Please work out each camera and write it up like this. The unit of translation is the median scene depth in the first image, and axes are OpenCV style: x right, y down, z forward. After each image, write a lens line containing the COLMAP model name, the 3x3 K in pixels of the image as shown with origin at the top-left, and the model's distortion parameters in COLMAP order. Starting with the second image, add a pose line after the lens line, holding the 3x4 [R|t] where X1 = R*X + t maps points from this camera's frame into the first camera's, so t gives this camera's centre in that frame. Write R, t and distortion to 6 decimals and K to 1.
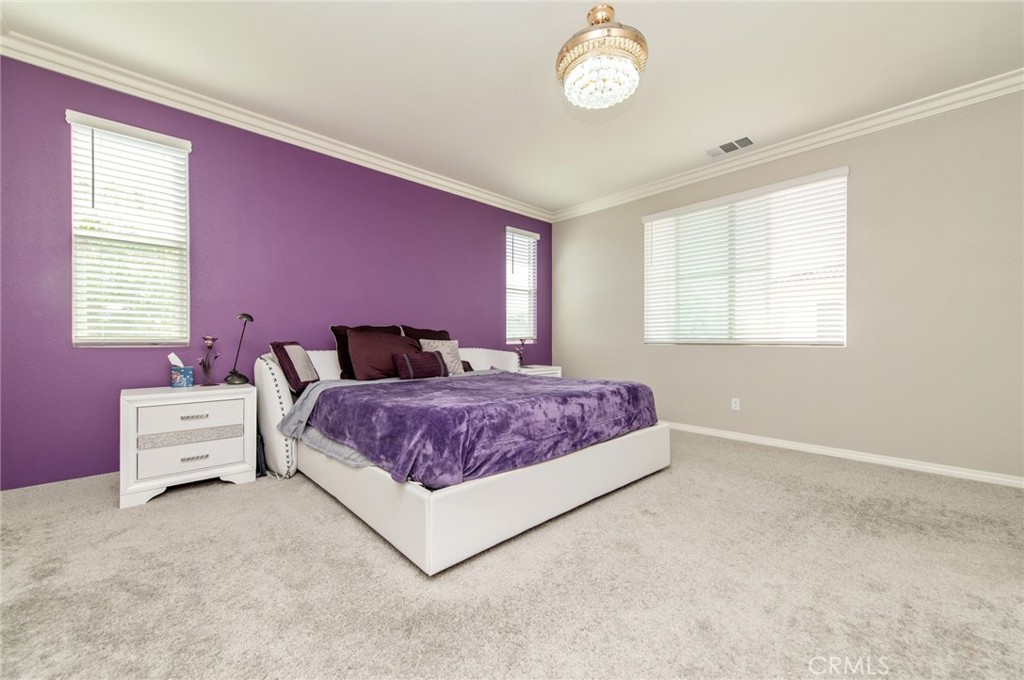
lens RADIAL K [[396.8, 0, 513.6], [0, 396.8, 343.5], [0, 0, 1]] dist [0.005089, -0.000318]
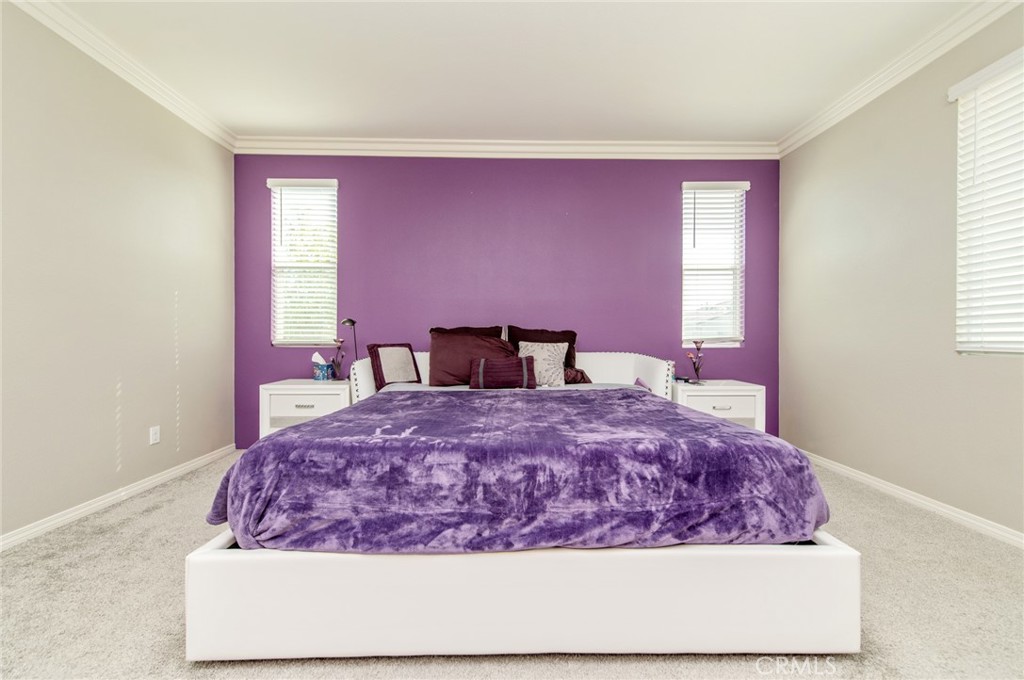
lens RADIAL K [[396.8, 0, 513.6], [0, 396.8, 343.5], [0, 0, 1]] dist [0.005089, -0.000318]
pose [[0.742826, 0.008946, -0.669425, 0.361321], [-0.006729, 0.999960, 0.005896, -0.013026], [0.669451, 0.000125, 0.742856, 0.409679]]
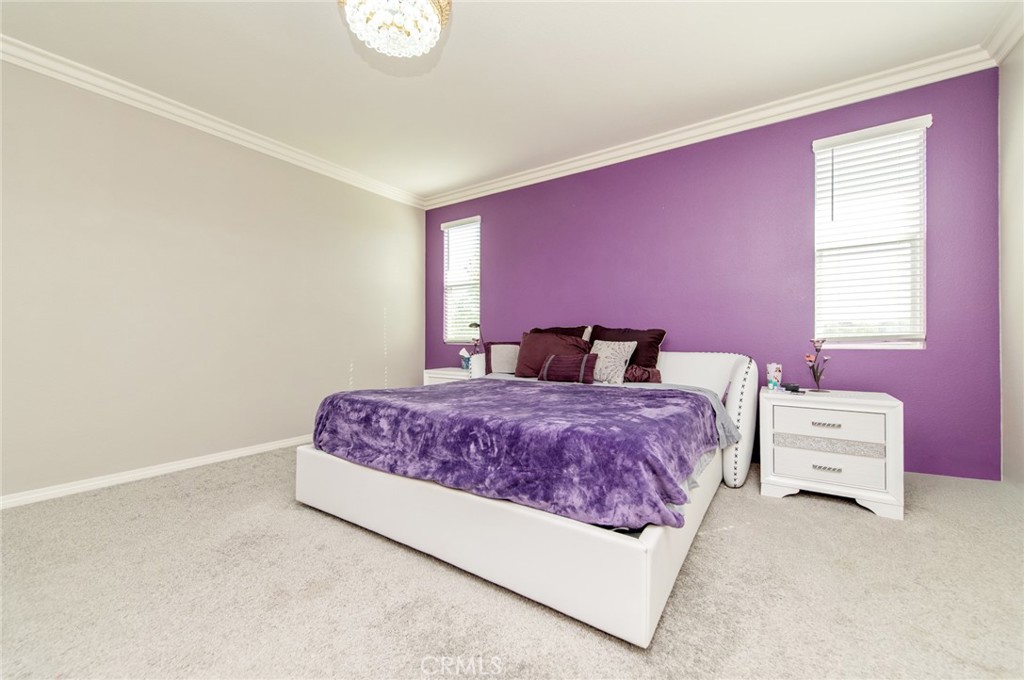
lens RADIAL K [[400.5, 0, 514.9], [0, 400.5, 342.8], [0, 0, 1]] dist [0.001182, 0.000022]
pose [[0.223847, 0.009149, -0.974581, 0.687057], [-0.008598, 0.999936, 0.007412, -0.011239], [0.974586, 0.006721, 0.223911, 0.697372]]
